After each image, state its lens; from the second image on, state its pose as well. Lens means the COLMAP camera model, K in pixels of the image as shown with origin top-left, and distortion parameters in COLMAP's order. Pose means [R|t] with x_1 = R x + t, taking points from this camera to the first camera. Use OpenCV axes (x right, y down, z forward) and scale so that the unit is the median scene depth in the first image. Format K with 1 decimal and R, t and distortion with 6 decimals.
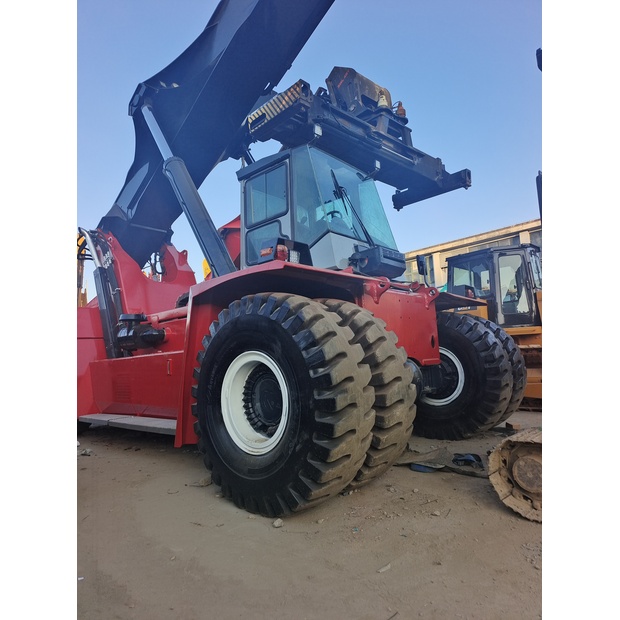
lens RADIAL K [[427.7, 0, 311.1], [0, 427.7, 317.5], [0, 0, 1]] dist [0.008660, 0.003066]
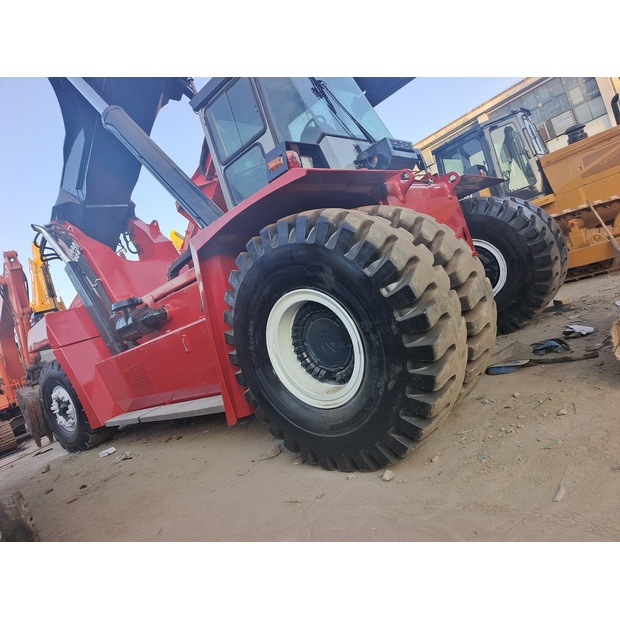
lens RADIAL K [[427.7, 0, 311.1], [0, 427.7, 317.5], [0, 0, 1]] dist [0.008660, 0.003066]
pose [[0.961209, -0.275558, 0.012011, -0.106342], [0.271670, 0.953377, 0.131408, 0.024213], [-0.047661, -0.123048, 0.991256, 0.154049]]
